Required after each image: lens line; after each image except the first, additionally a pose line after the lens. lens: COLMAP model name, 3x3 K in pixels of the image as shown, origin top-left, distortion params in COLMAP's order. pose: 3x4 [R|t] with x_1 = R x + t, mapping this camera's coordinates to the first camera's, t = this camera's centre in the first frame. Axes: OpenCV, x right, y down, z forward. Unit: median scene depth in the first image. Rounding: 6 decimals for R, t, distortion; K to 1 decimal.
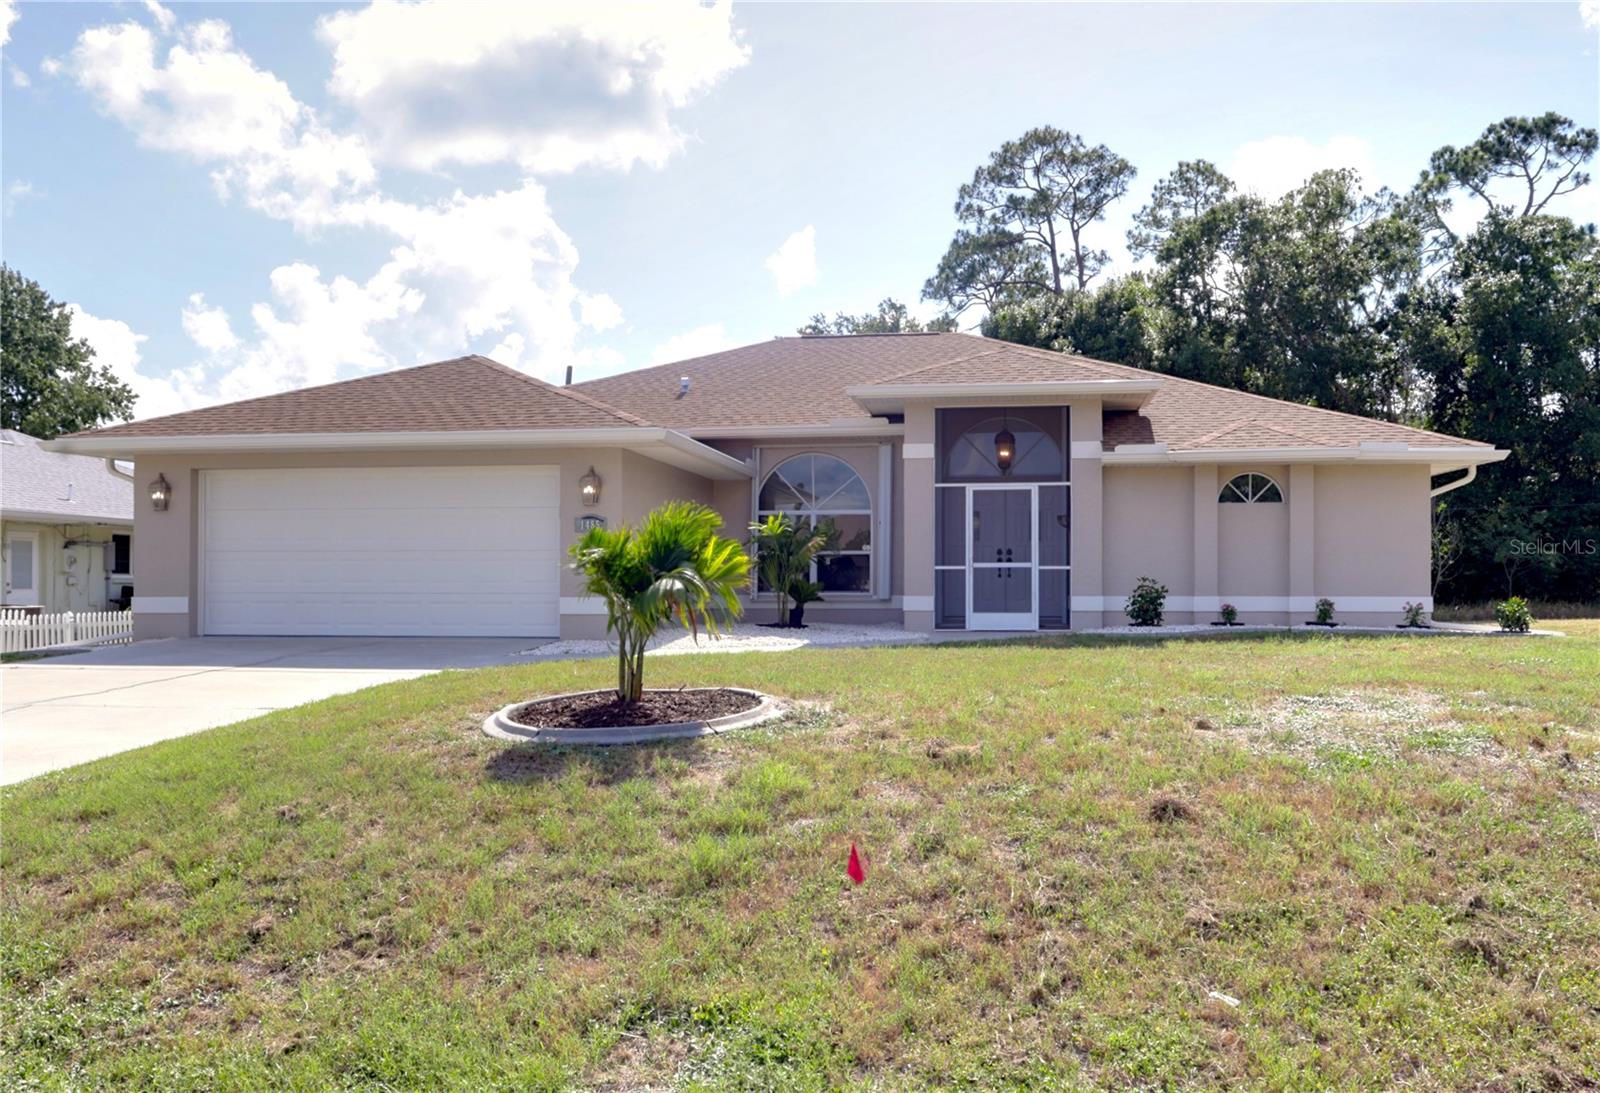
lens RADIAL K [[1290.9, 0, 922.3], [0, 1290.9, 548.7], [0, 0, 1]] dist [-0.008644, -0.005321]
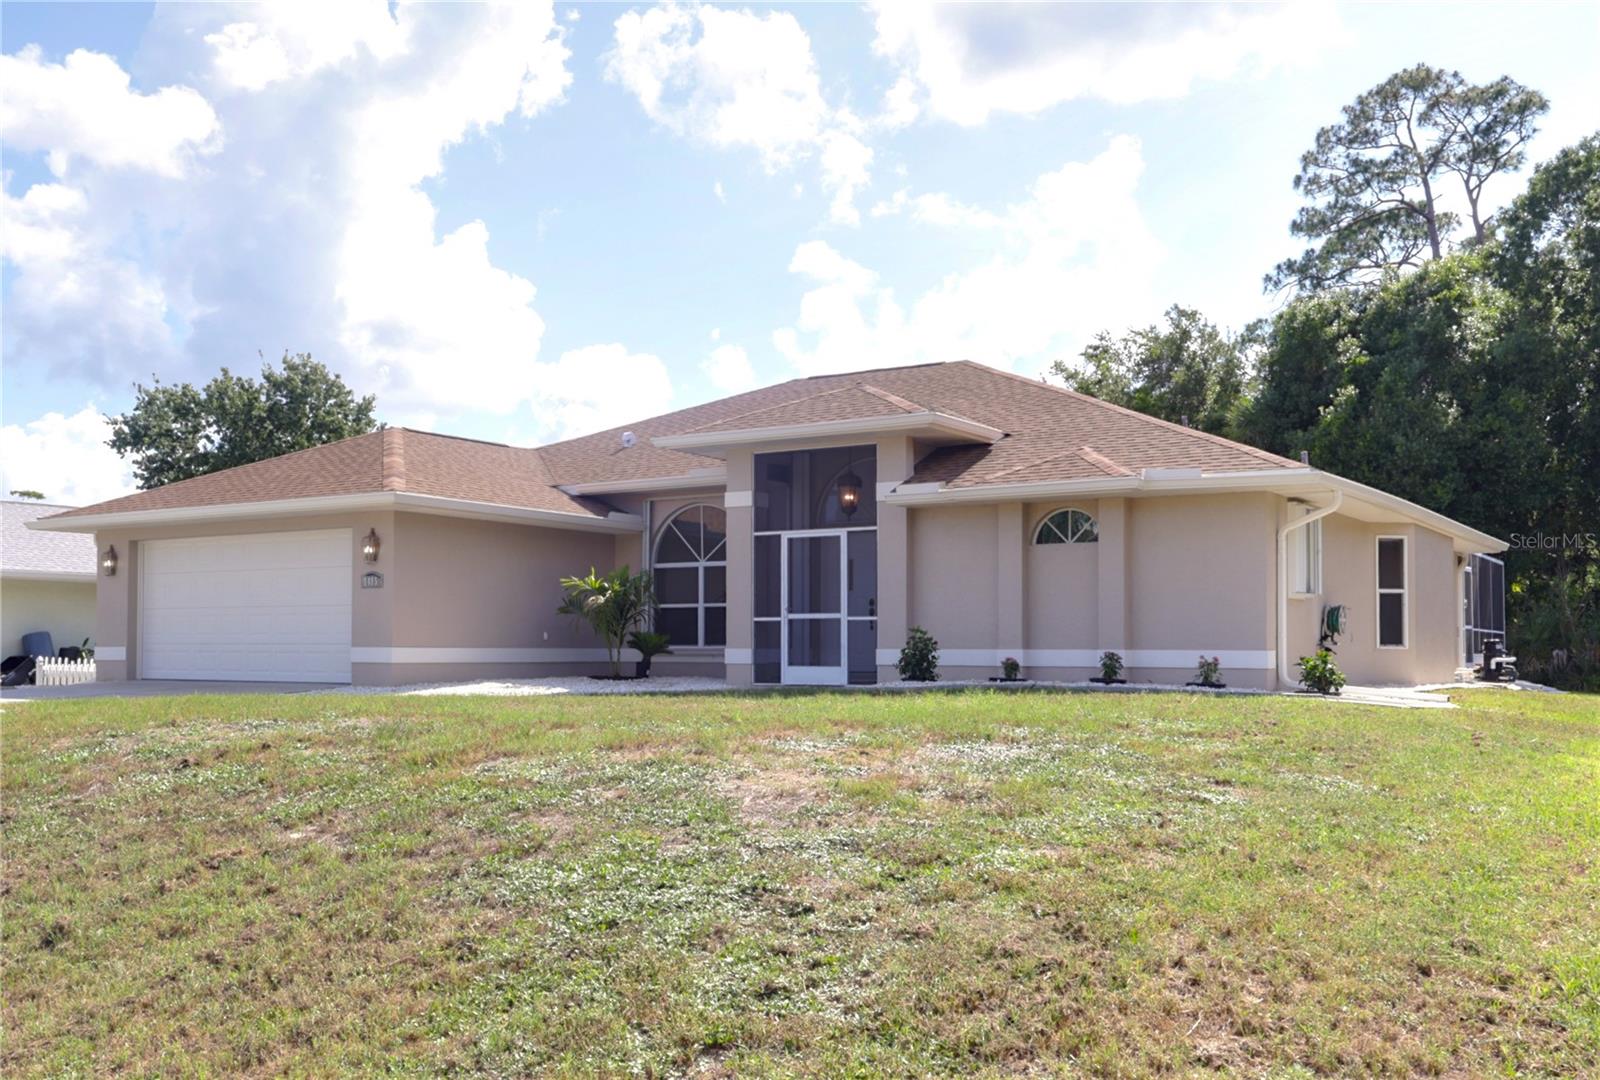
lens RADIAL K [[1568.3, 0, 800.0], [0, 1568.3, 540.0], [0, 0, 1]] dist [-0.007786, -0.033398]
pose [[0.898286, -0.029387, -0.438427, 0.556798], [0.009878, 0.998859, -0.046713, 0.010555], [0.439299, 0.037631, 0.897552, -0.038400]]
